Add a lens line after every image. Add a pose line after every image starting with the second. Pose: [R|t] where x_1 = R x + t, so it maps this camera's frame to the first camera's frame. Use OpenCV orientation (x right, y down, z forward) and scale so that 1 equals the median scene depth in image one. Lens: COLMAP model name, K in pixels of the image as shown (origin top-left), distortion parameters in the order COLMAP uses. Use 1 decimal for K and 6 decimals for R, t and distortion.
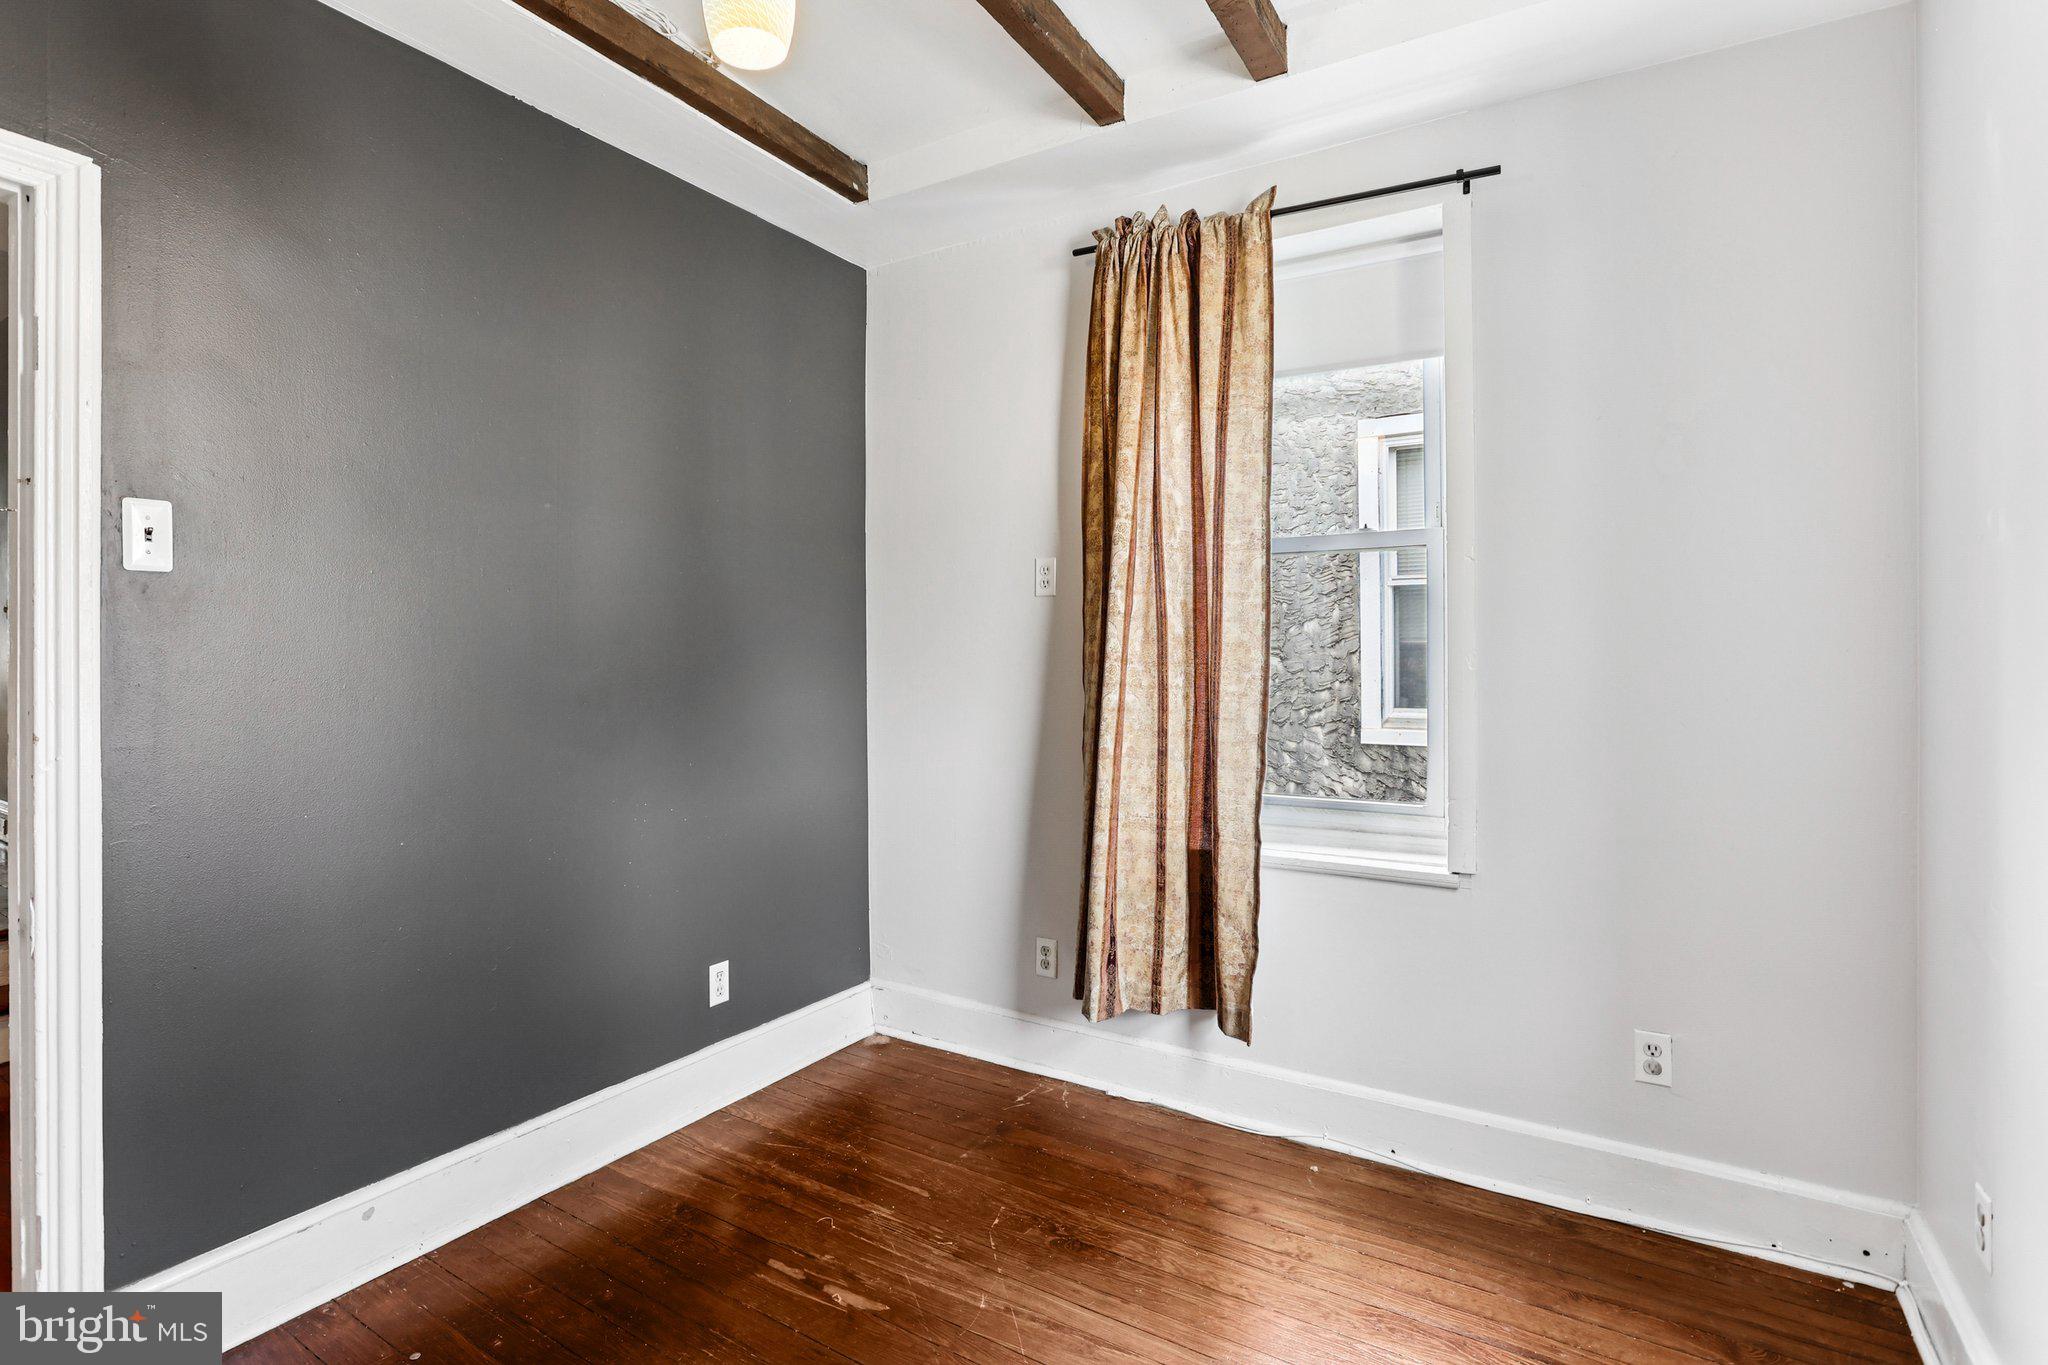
lens RADIAL K [[994.8, 0, 1028.2], [0, 994.8, 640.8], [0, 0, 1]] dist [-0.072444, 0.033988]
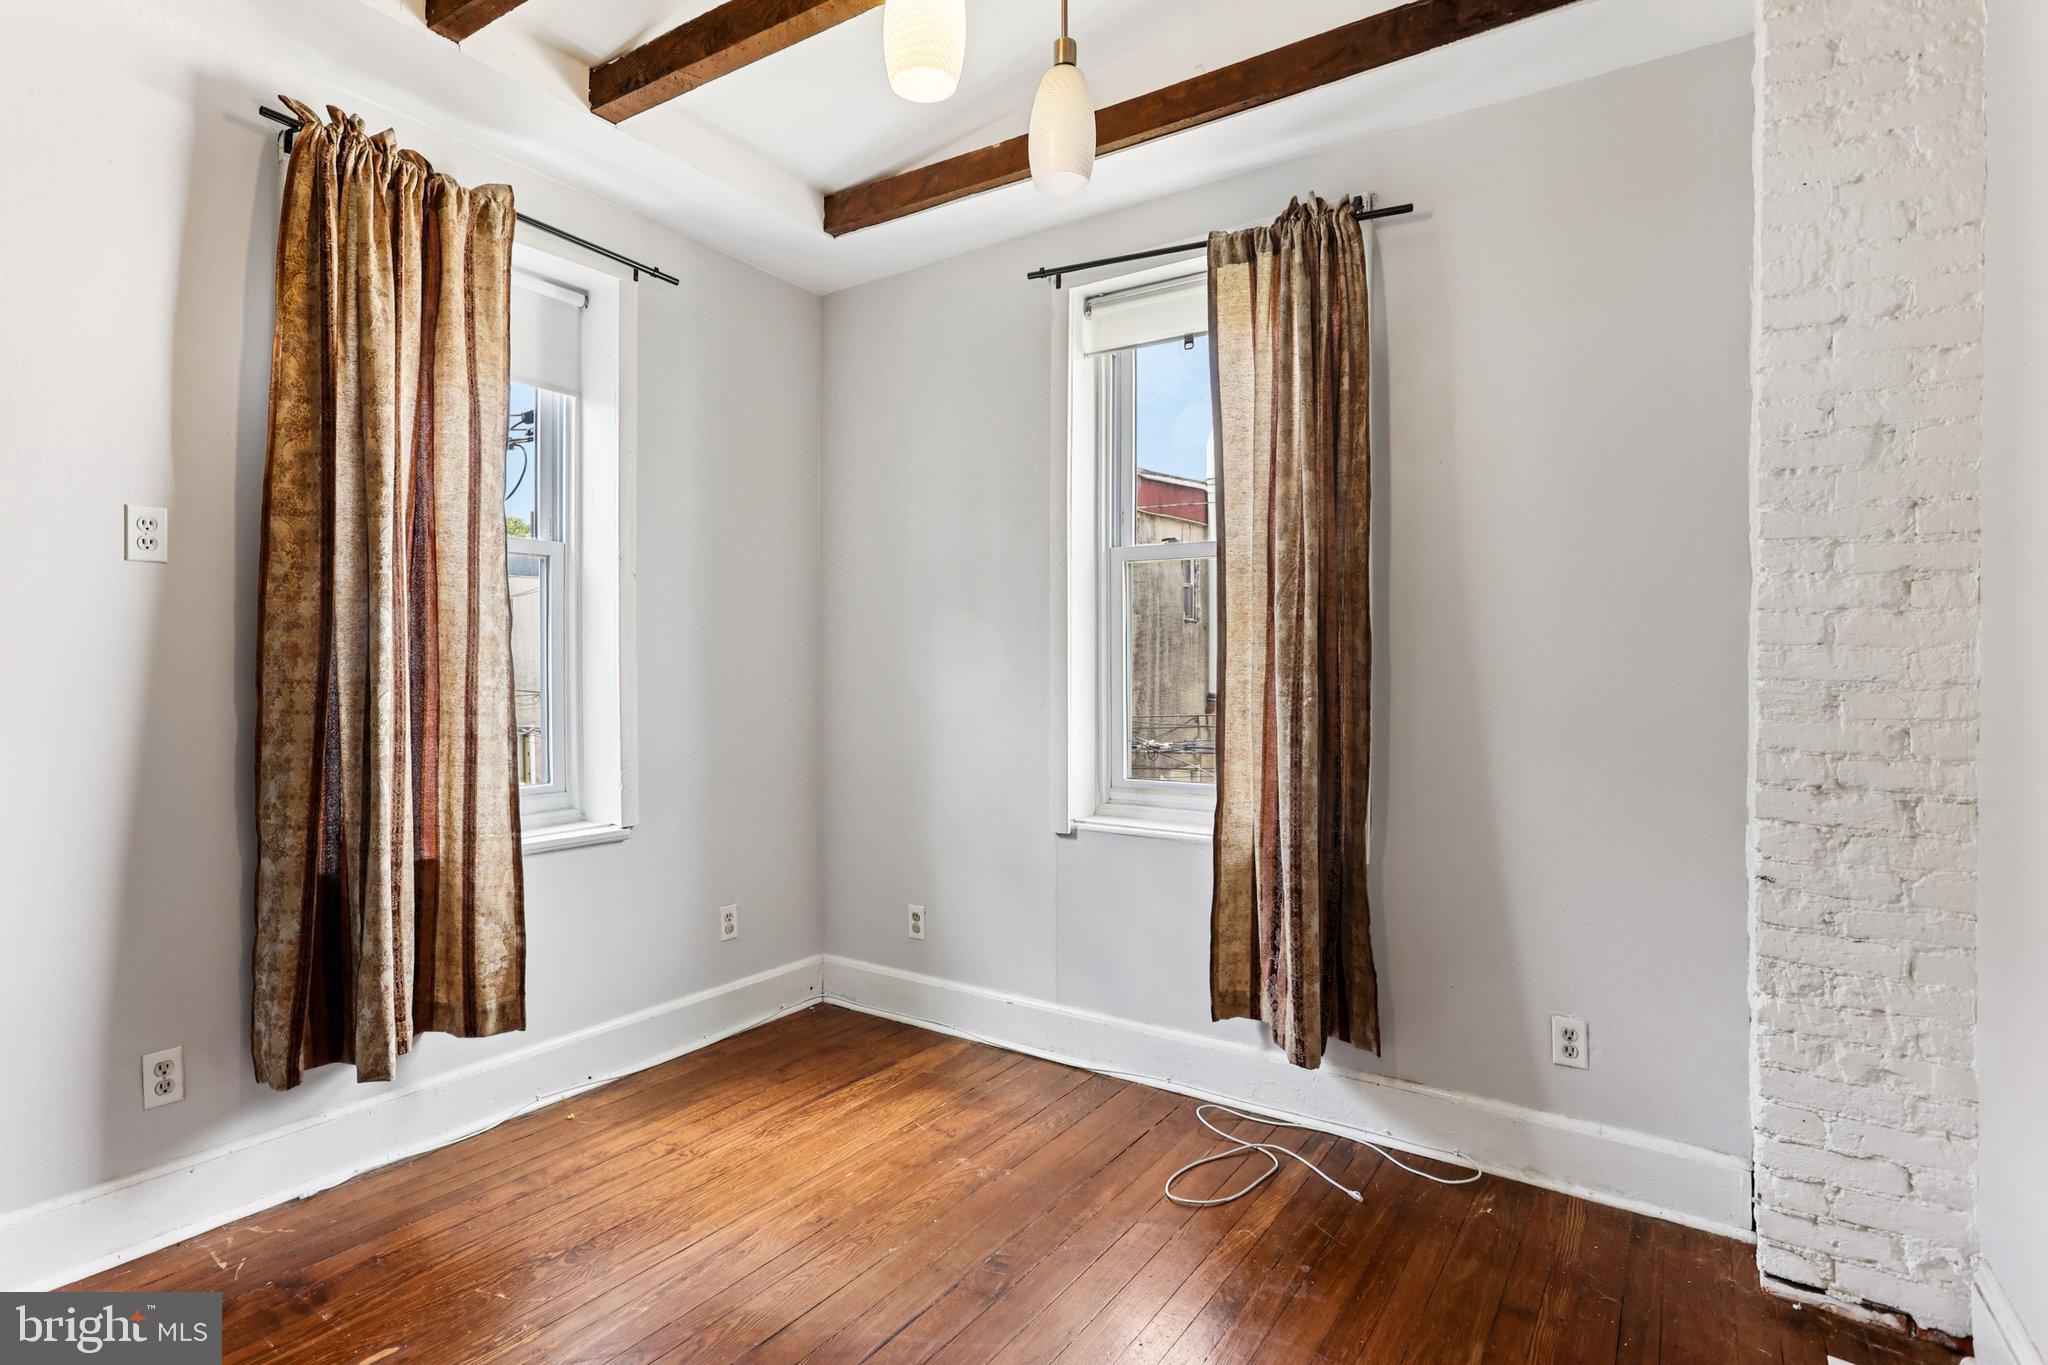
lens RADIAL K [[1022.7, 0, 985.1], [0, 1022.7, 661.6], [0, 0, 1]] dist [-0.063880, 0.032479]
pose [[0.049572, -0.000736, 0.998770, -0.773177], [-0.017110, 0.999852, 0.001586, 0.016899], [-0.998624, -0.017168, 0.049552, 0.457052]]
